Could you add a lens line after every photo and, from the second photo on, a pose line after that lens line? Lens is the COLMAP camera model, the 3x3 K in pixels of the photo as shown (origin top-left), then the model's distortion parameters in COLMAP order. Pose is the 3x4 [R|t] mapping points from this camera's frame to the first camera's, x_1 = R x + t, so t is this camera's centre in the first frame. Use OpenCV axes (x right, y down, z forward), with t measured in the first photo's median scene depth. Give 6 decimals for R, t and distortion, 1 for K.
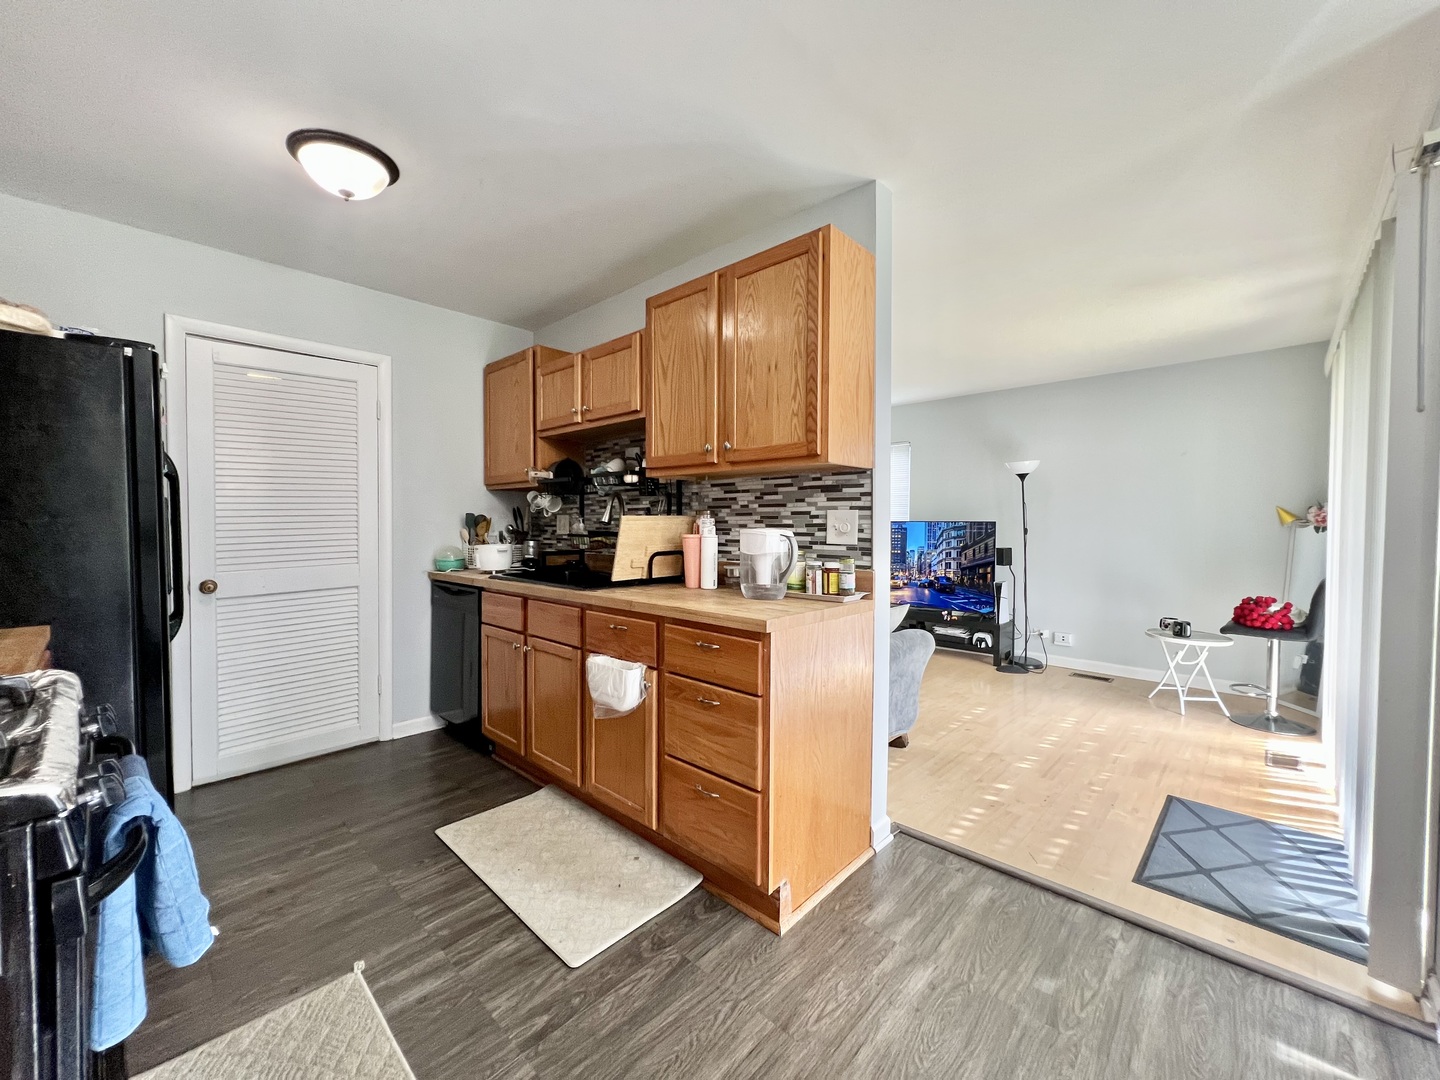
lens RADIAL K [[576.8, 0, 720.6], [0, 576.8, 537.9], [0, 0, 1]] dist [-0.001593, -0.000278]
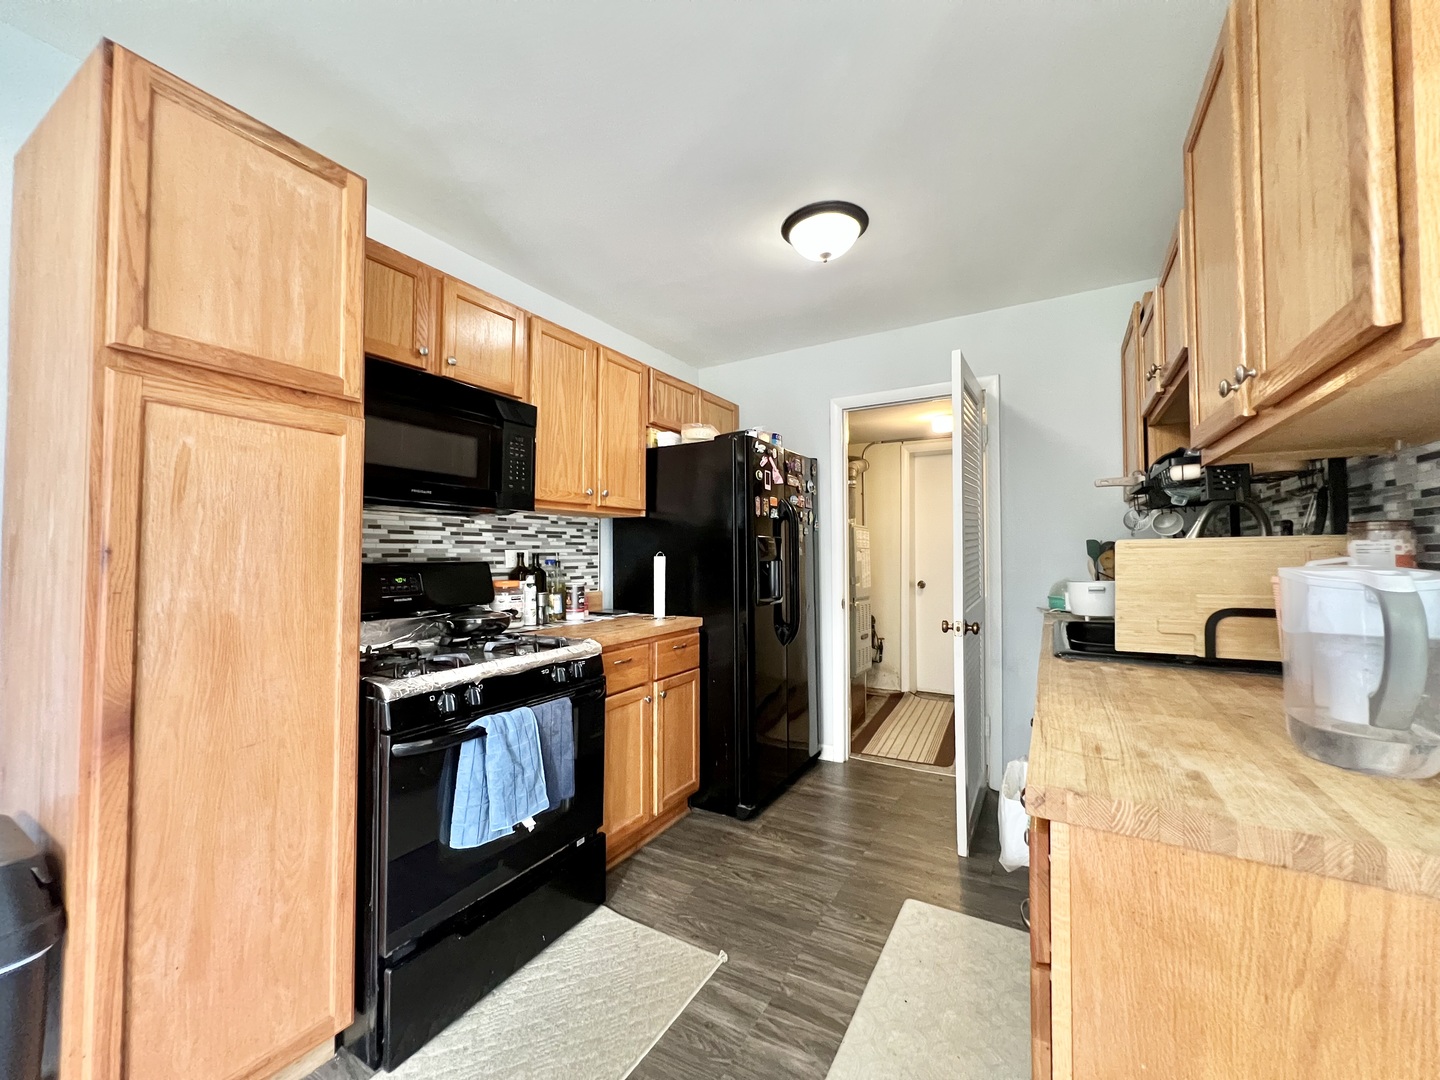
lens RADIAL K [[576.8, 0, 717.3], [0, 576.8, 539.8], [0, 0, 1]] dist [-0.001593, -0.000278]
pose [[0.225880, -0.028659, -0.973734, 0.478929], [-0.023318, 0.999122, -0.034815, -0.012636], [0.973876, 0.030569, 0.225013, 0.740701]]
